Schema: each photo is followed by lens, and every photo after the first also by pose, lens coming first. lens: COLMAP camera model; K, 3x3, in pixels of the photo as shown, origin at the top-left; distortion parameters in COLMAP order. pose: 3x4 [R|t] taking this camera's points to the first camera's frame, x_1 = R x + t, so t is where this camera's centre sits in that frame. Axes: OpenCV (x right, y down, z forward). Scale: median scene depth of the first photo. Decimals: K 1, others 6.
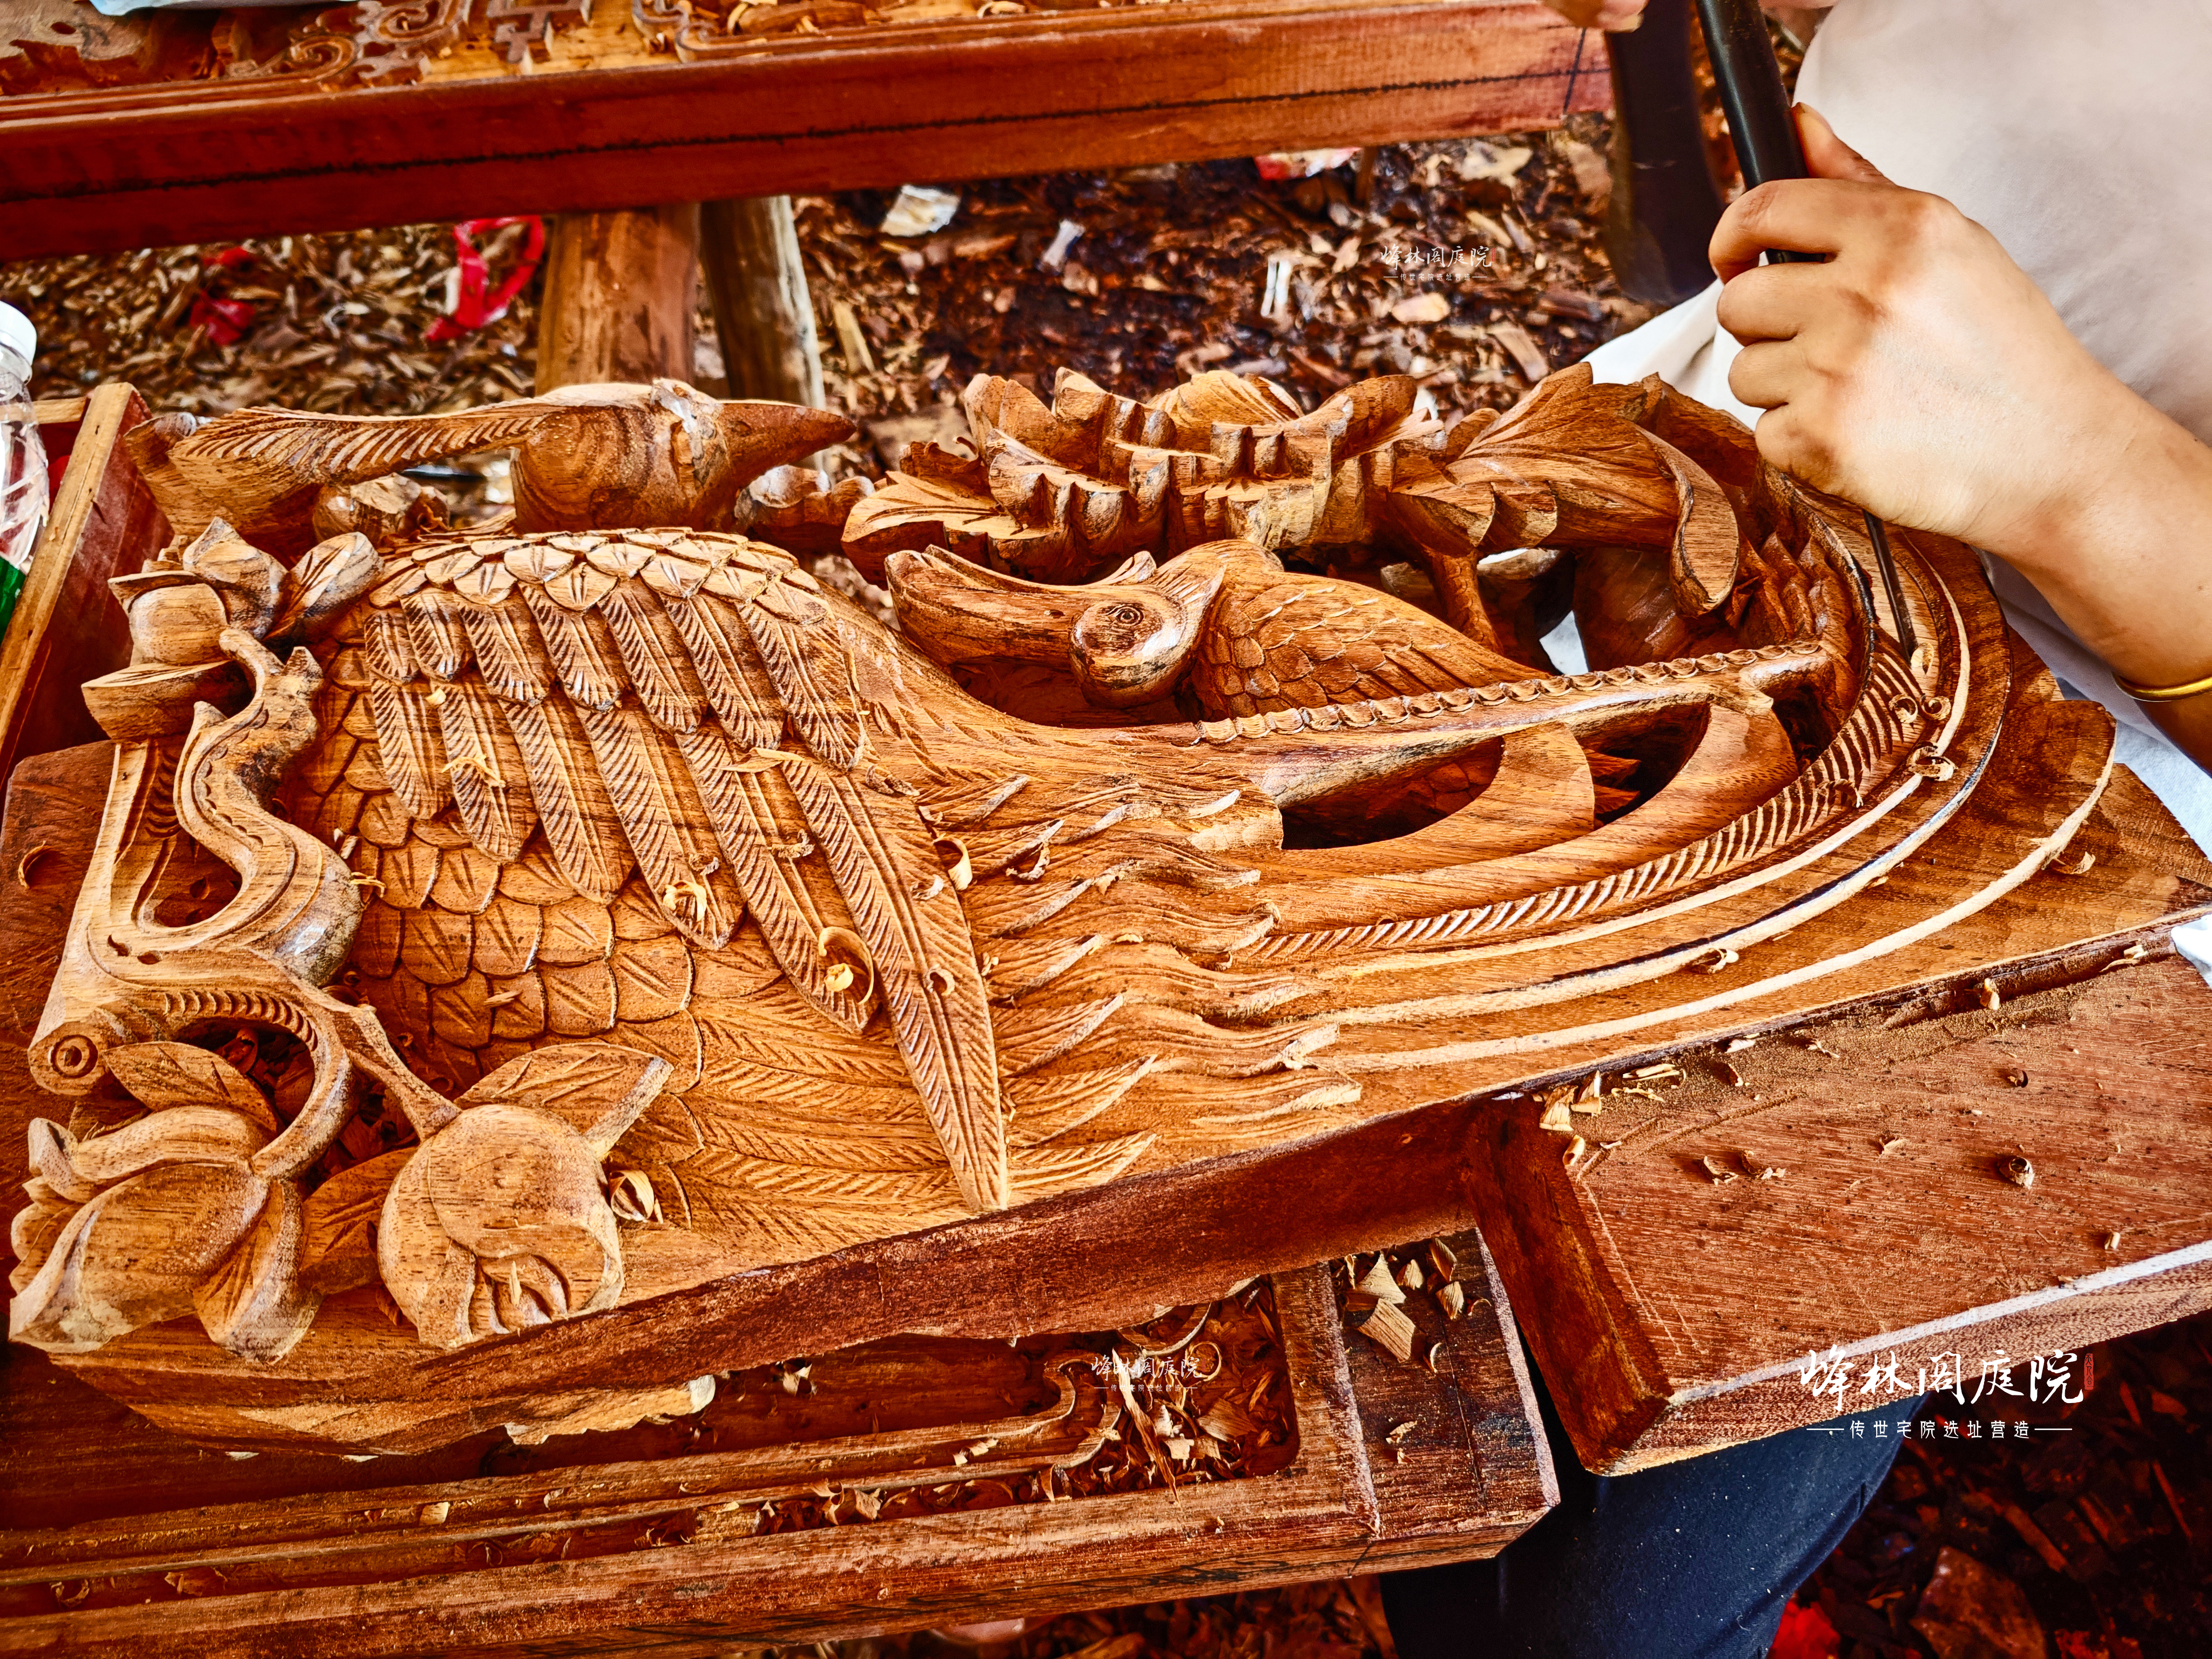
lens RADIAL K [[1477.2, 0, 1114.3], [0, 1477.2, 796.0], [0, 0, 1]] dist [0.009683, -0.005594]
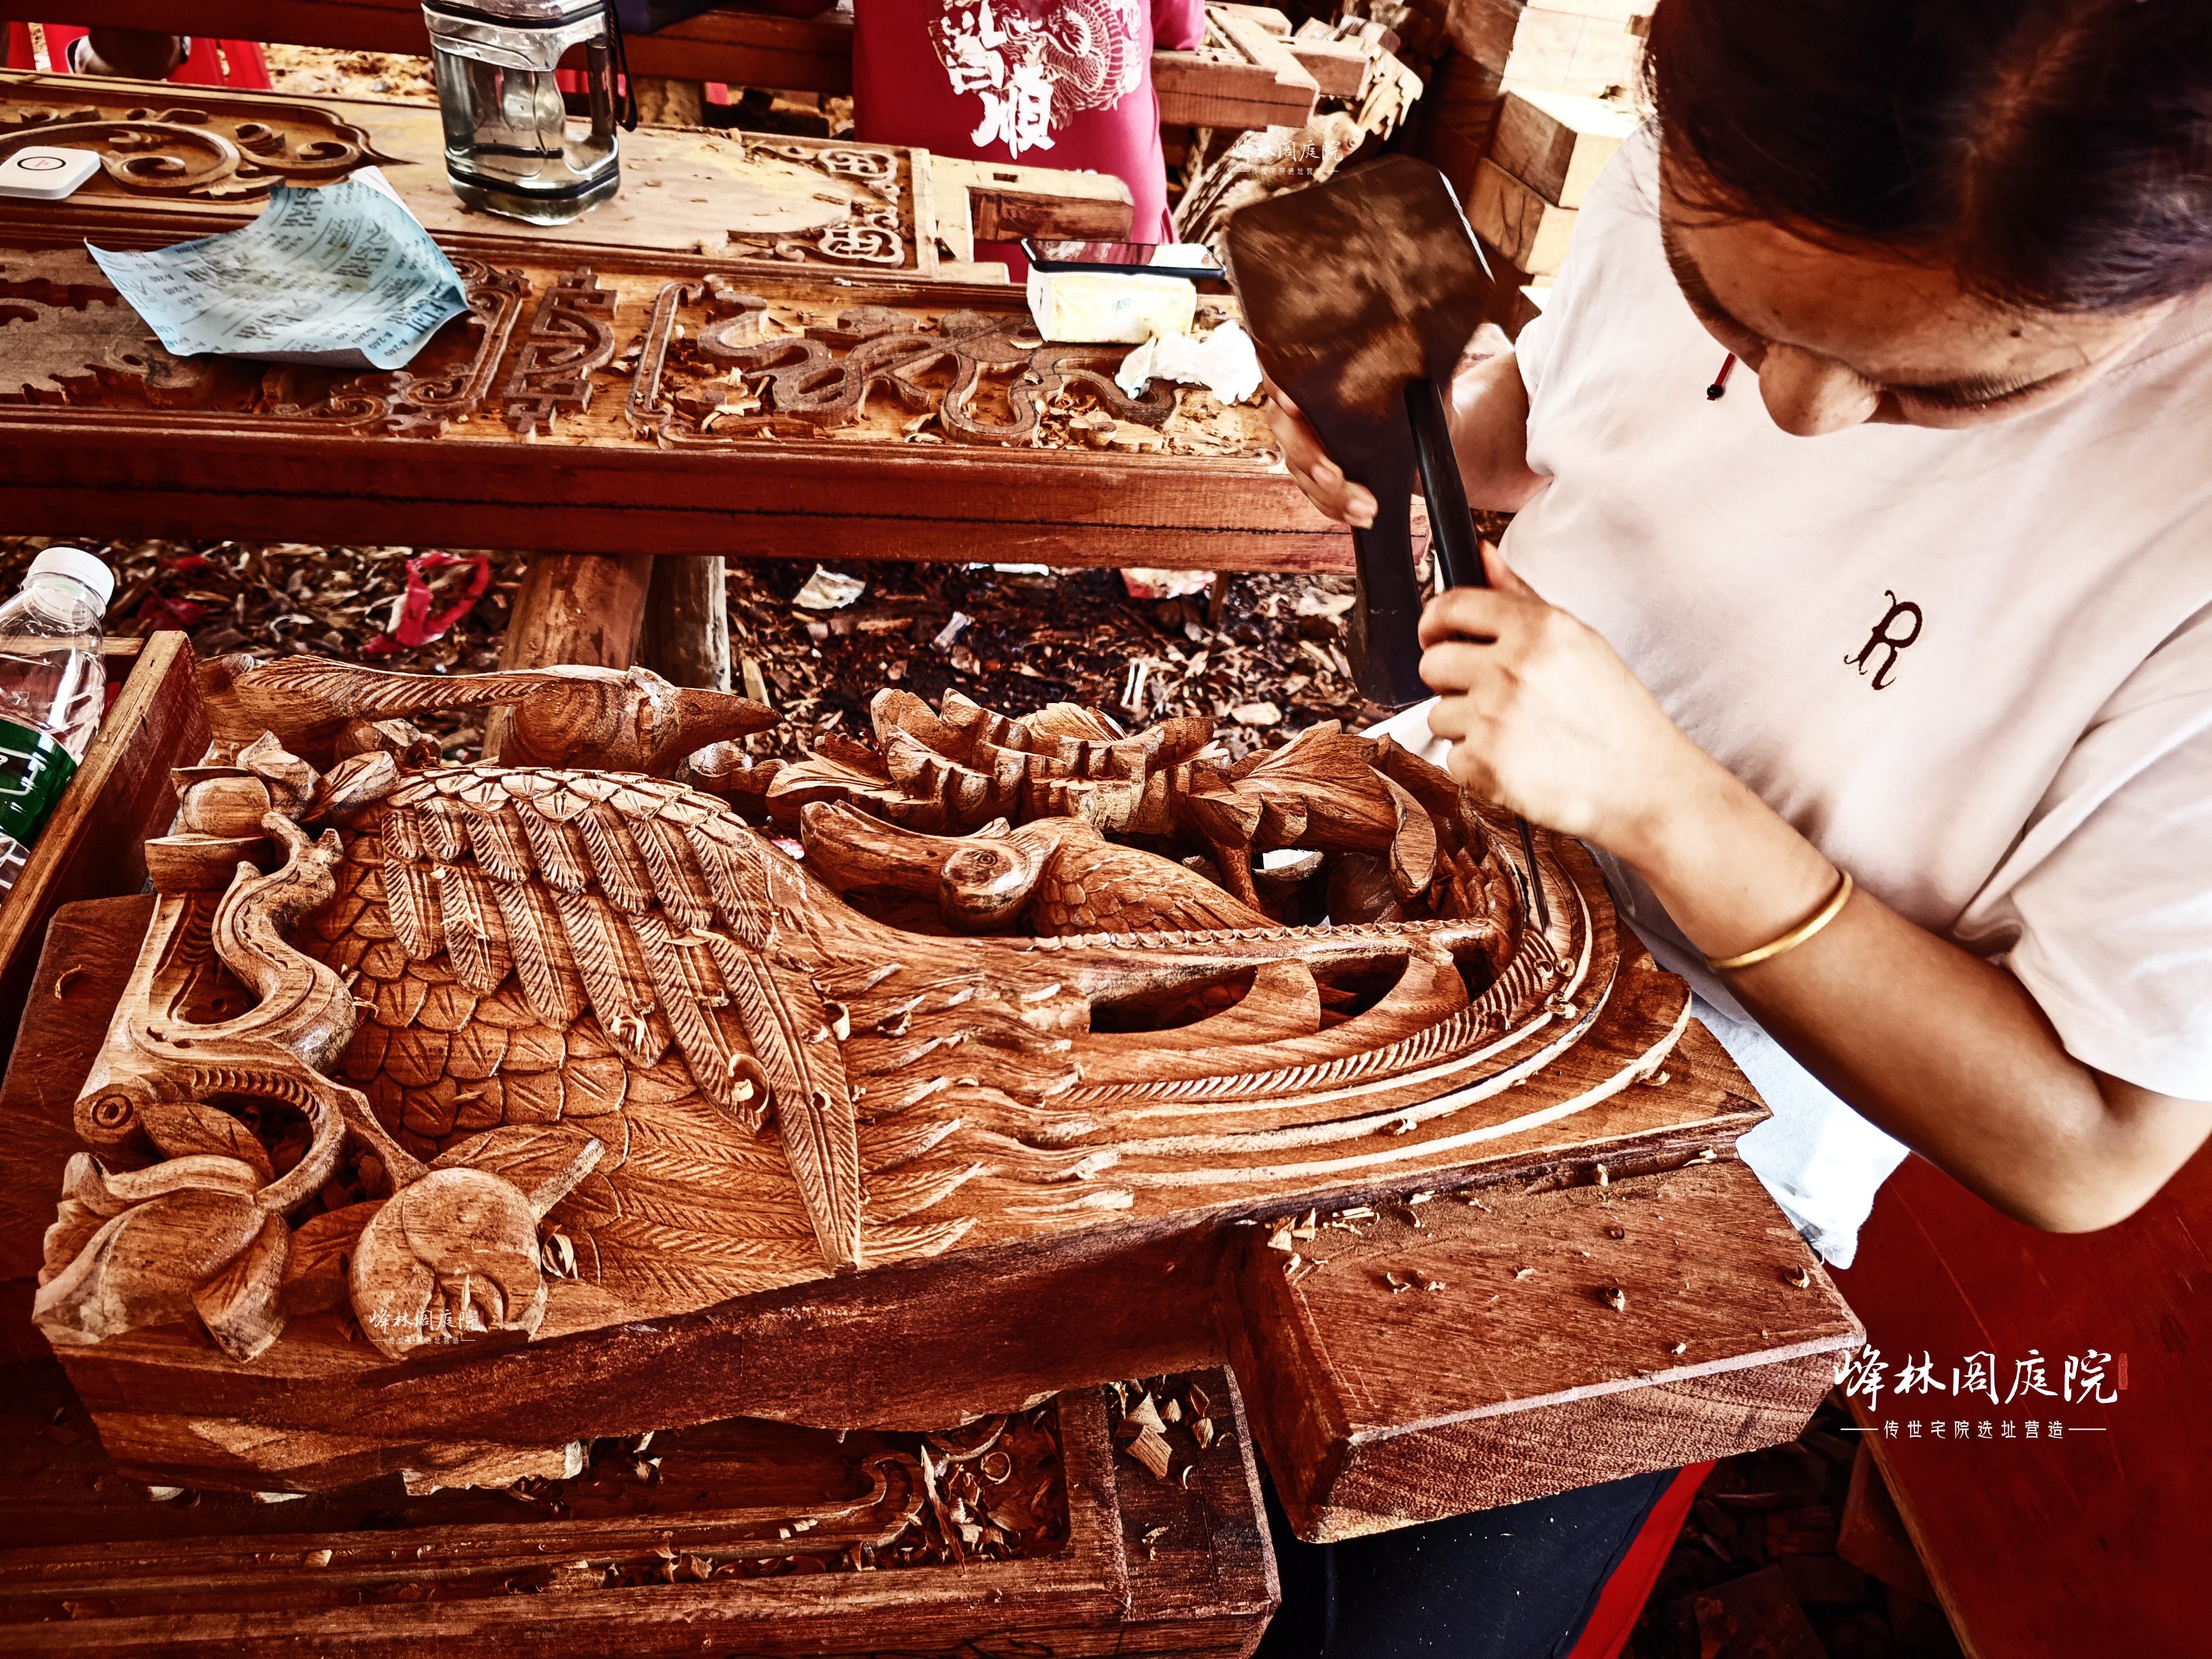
lens RADIAL K [[1505.6, 0, 1106.0], [0, 1505.6, 829.5], [0, 0, 1]] dist [0.020619, 0.002499]
pose [[0.992344, 0.084962, 0.089637, -0.006551], [-0.060442, 0.967015, -0.247445, 0.192843], [-0.107703, 0.240133, 0.964747, -0.345620]]
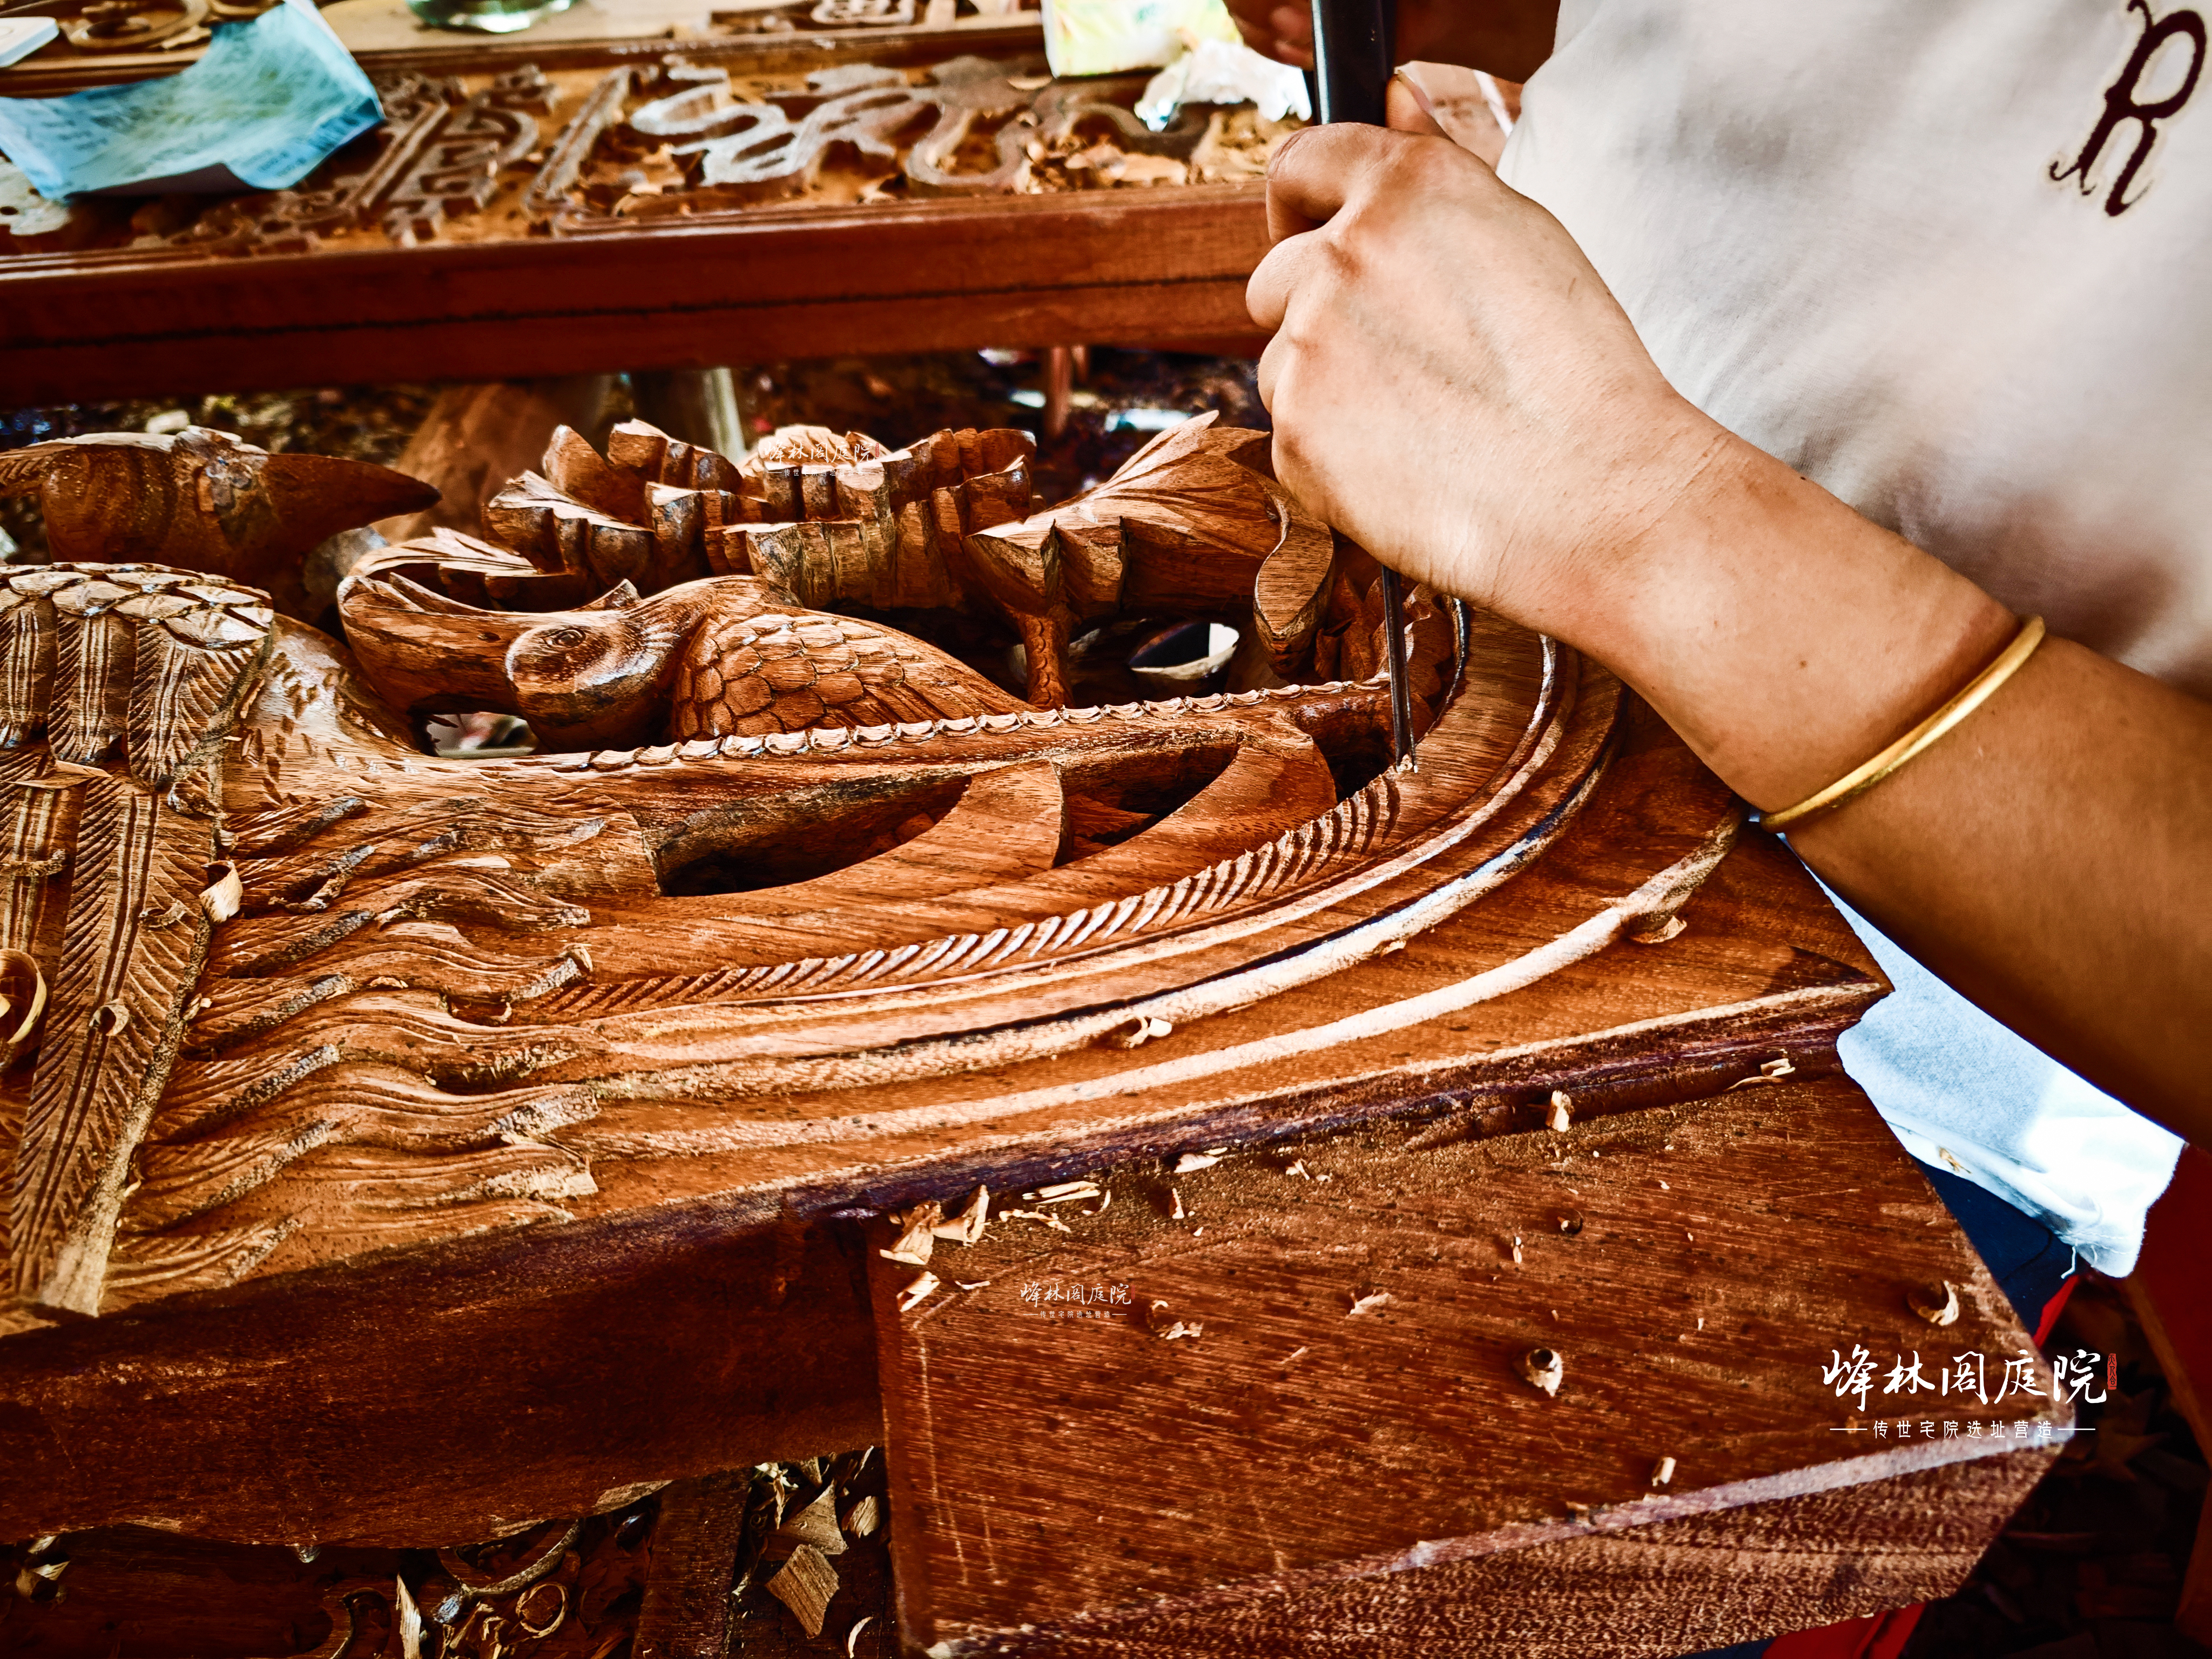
lens RADIAL K [[1565.5, 0, 1106.0], [0, 1565.5, 829.5], [0, 0, 1]] dist [0.006895, 0.001448]
pose [[0.997390, 0.030497, -0.065442, 0.410341], [-0.042261, 0.981508, -0.186696, 0.147423], [0.058538, 0.188974, 0.980236, 0.207264]]
